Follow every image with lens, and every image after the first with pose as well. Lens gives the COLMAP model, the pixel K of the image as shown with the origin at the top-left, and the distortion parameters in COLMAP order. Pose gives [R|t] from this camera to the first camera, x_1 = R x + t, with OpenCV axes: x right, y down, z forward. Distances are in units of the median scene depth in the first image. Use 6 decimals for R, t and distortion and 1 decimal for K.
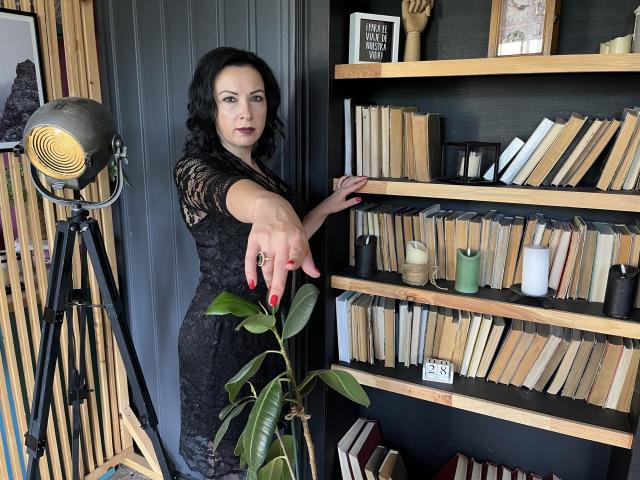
lens RADIAL K [[482.6, 0, 325.7], [0, 482.6, 237.8], [0, 0, 1]] dist [0.048586, -0.081221]
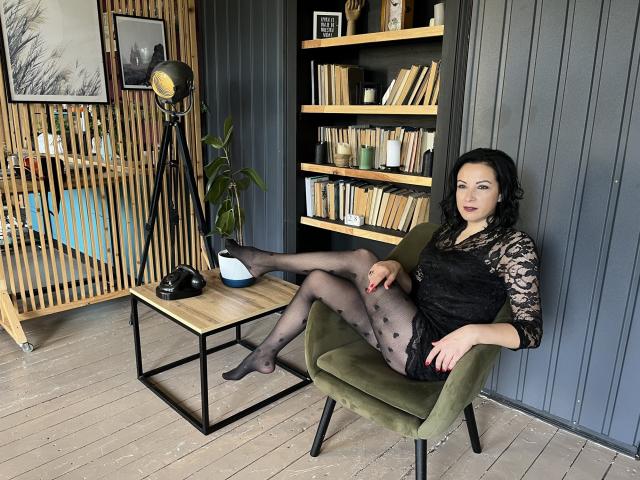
lens RADIAL K [[482.6, 0, 320.9], [0, 482.6, 244.7], [0, 0, 1]] dist [0.048586, -0.081221]
pose [[0.952505, 0.087010, -0.291829, 0.676344], [-0.077471, 0.996018, 0.044108, 0.319016], [0.294505, -0.019405, 0.955453, -0.737135]]
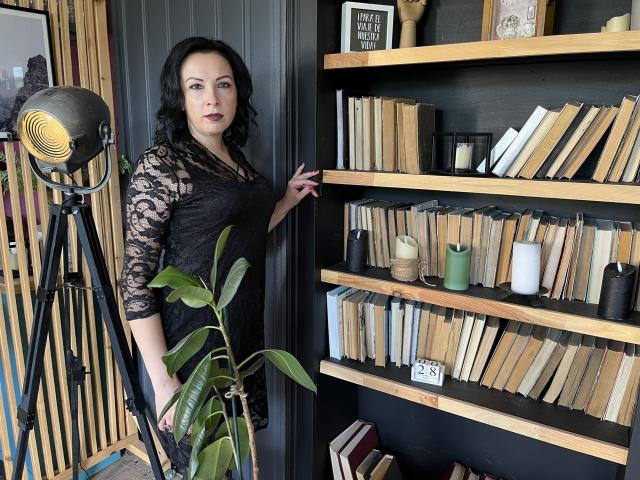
lens RADIAL K [[482.6, 0, 323.8], [0, 482.6, 241.3], [0, 0, 1]] dist [0.048586, -0.081221]
pose [[0.993667, 0.027314, -0.108995, 0.133348], [-0.029300, 0.999432, -0.016659, 0.040654], [0.108478, 0.019747, 0.993903, 0.019384]]
